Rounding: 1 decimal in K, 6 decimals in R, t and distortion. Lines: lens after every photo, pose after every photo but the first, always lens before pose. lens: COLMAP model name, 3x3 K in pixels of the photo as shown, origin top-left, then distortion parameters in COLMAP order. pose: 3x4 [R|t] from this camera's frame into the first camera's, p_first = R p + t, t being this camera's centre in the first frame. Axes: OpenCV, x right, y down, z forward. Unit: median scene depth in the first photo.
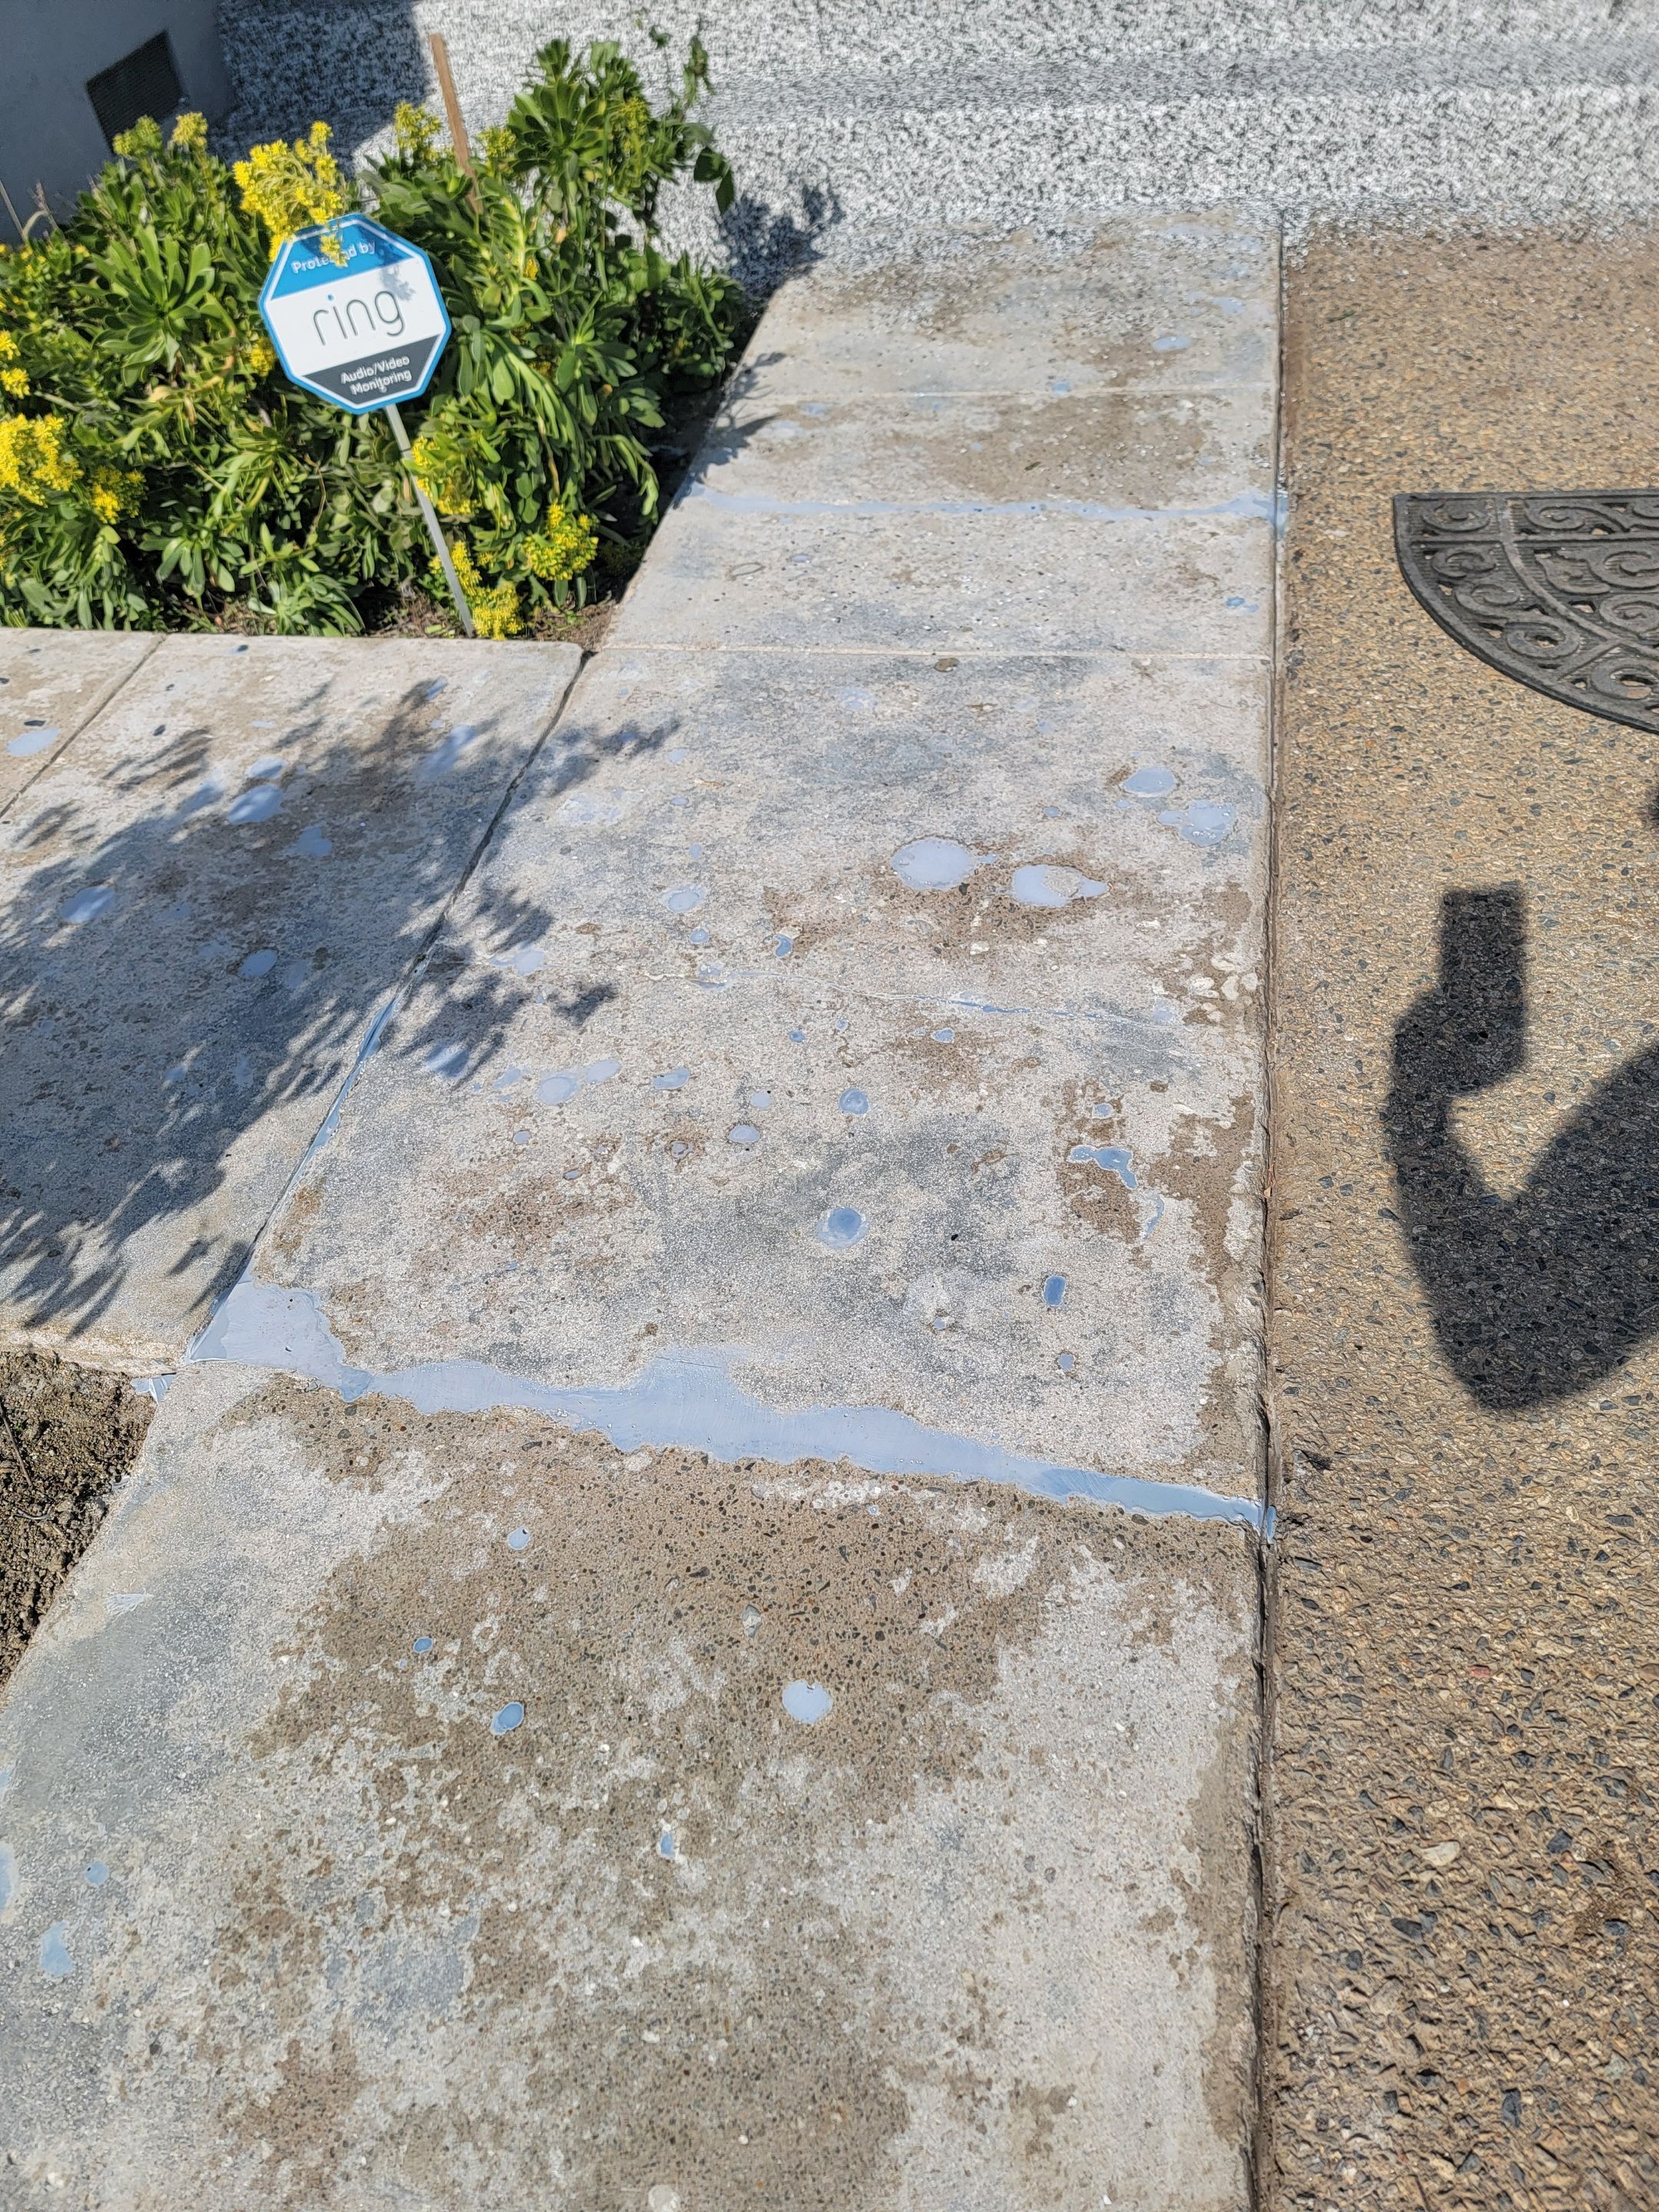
lens RADIAL K [[1500.2, 0, 829.5], [0, 1500.2, 1106.0], [0, 0, 1]] dist [0.085352, -0.083262]
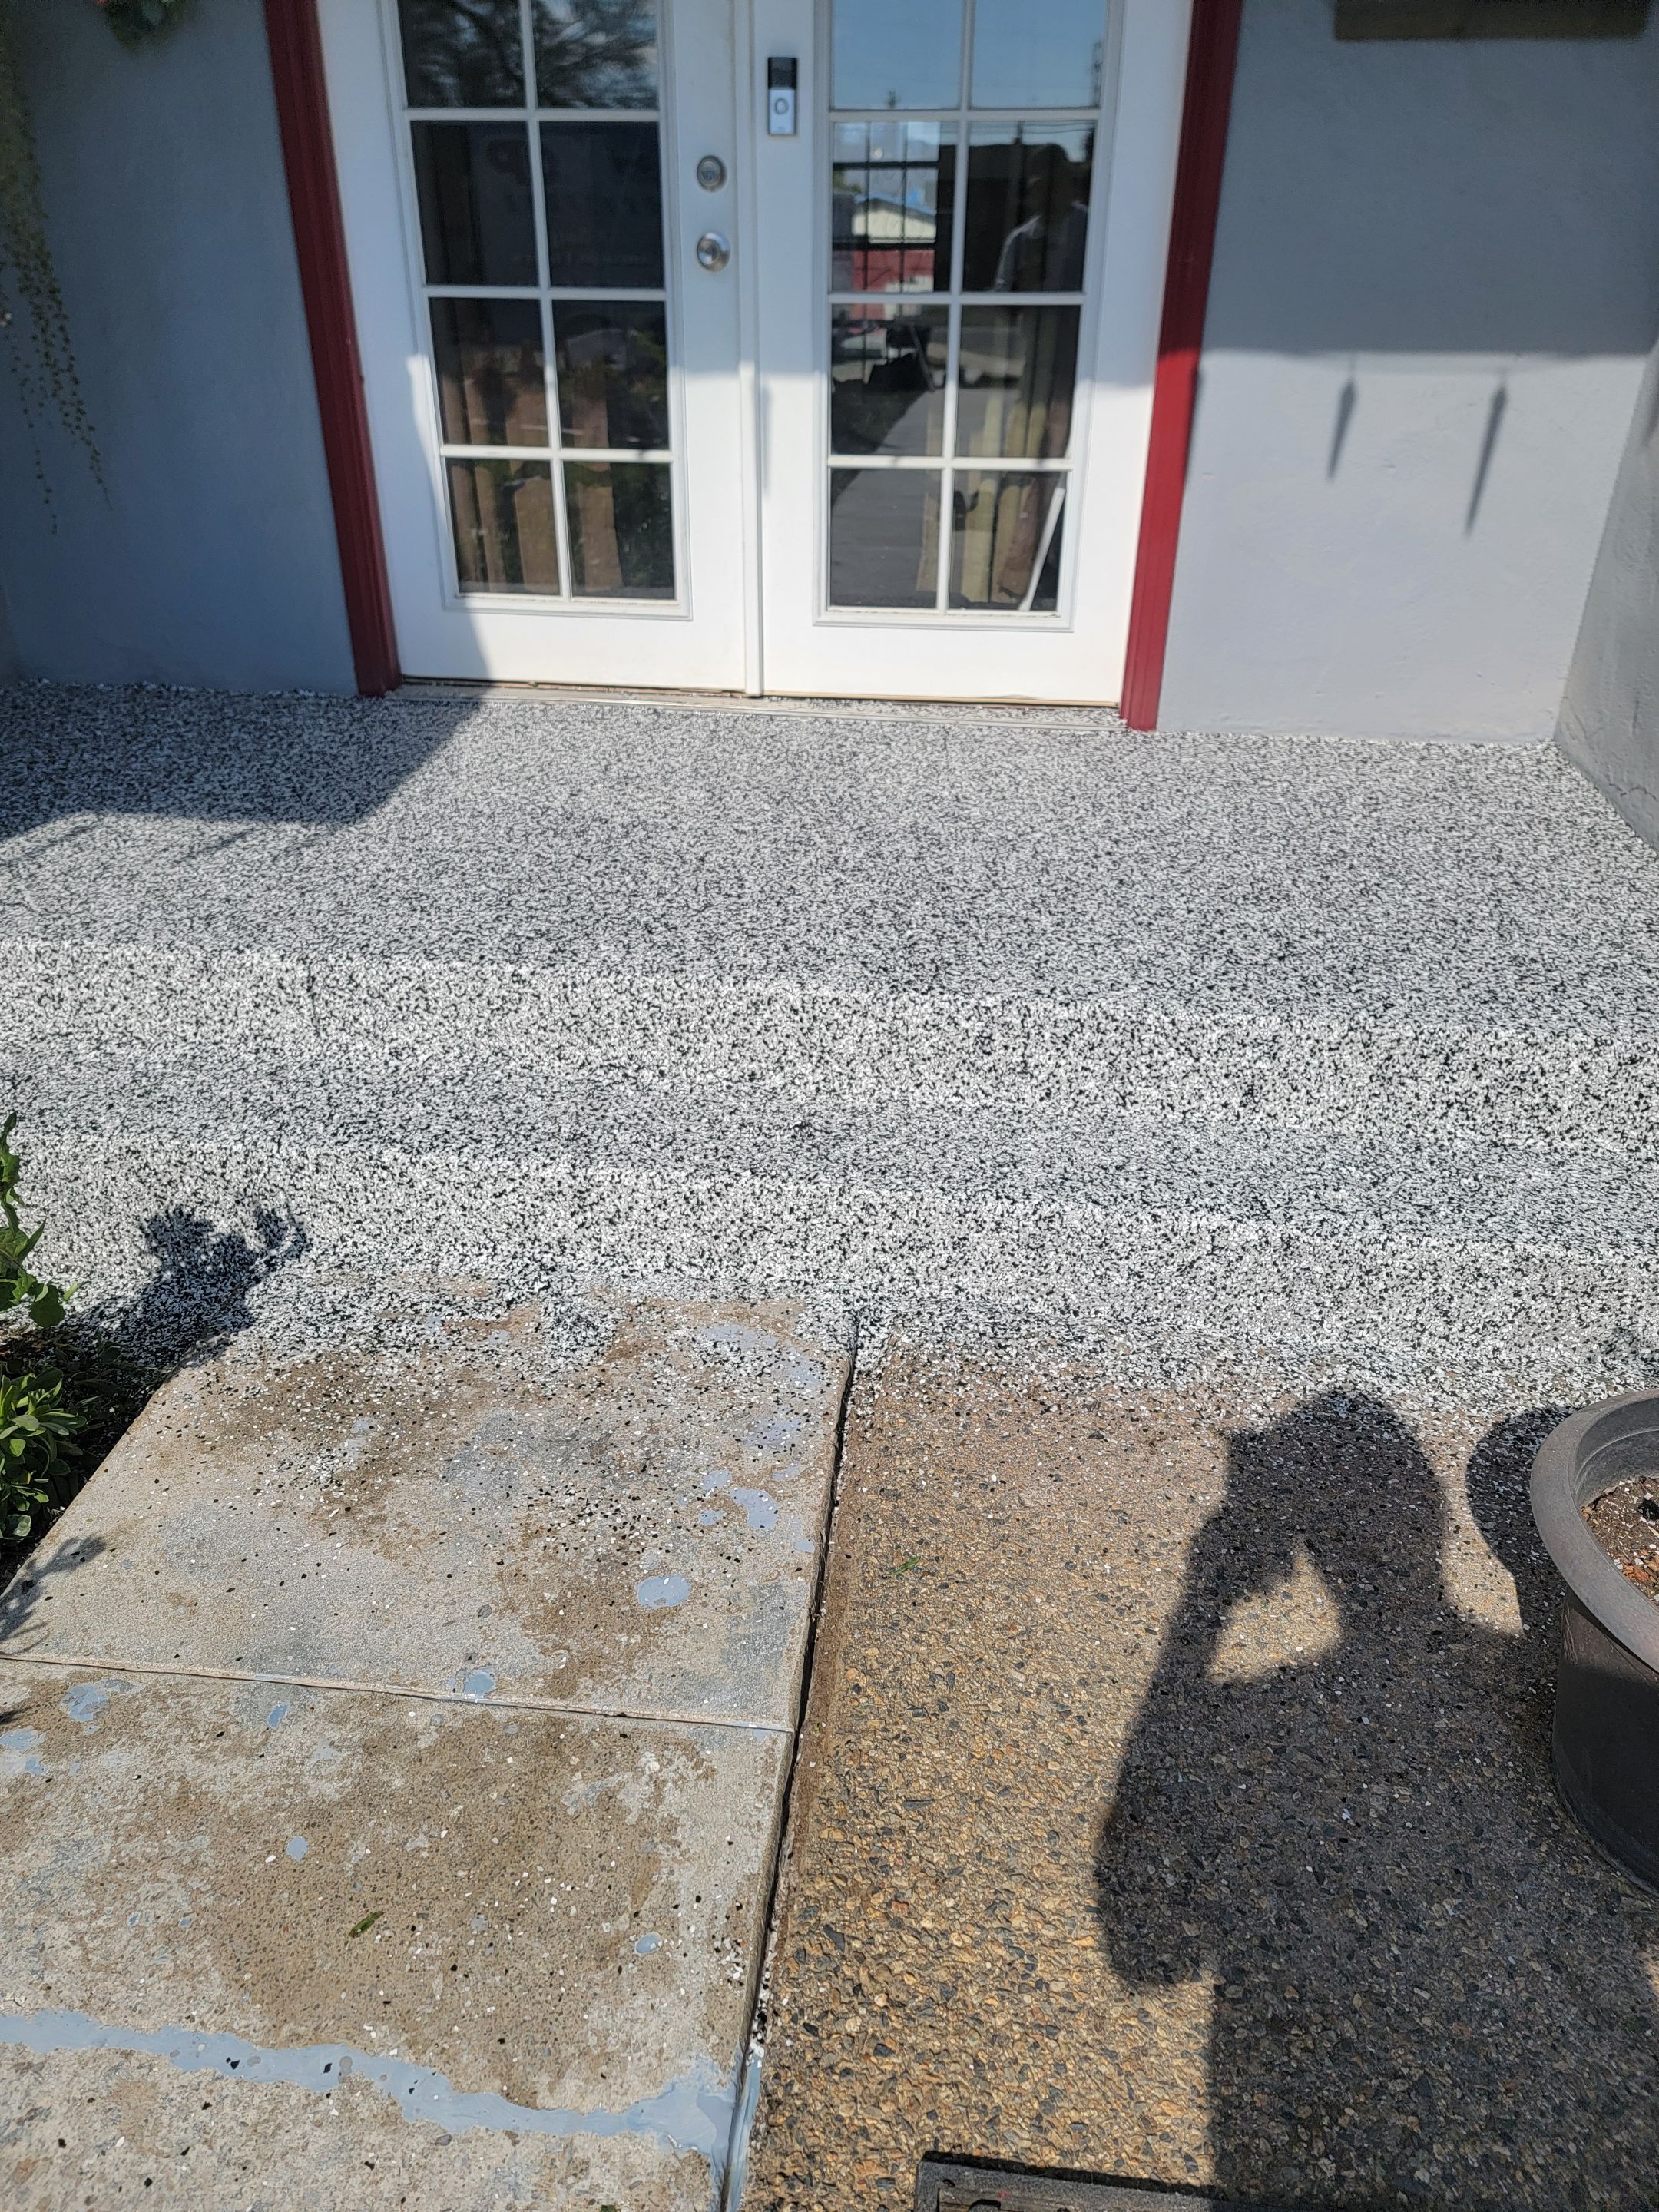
lens RADIAL K [[1500.2, 0, 829.5], [0, 1500.2, 1106.0], [0, 0, 1]] dist [0.085352, -0.083262]
pose [[0.990639, 0.055635, 0.124657, 0.273704], [-0.011772, 0.944597, -0.328021, -0.655713], [-0.136000, 0.323482, 0.936410, 0.383226]]
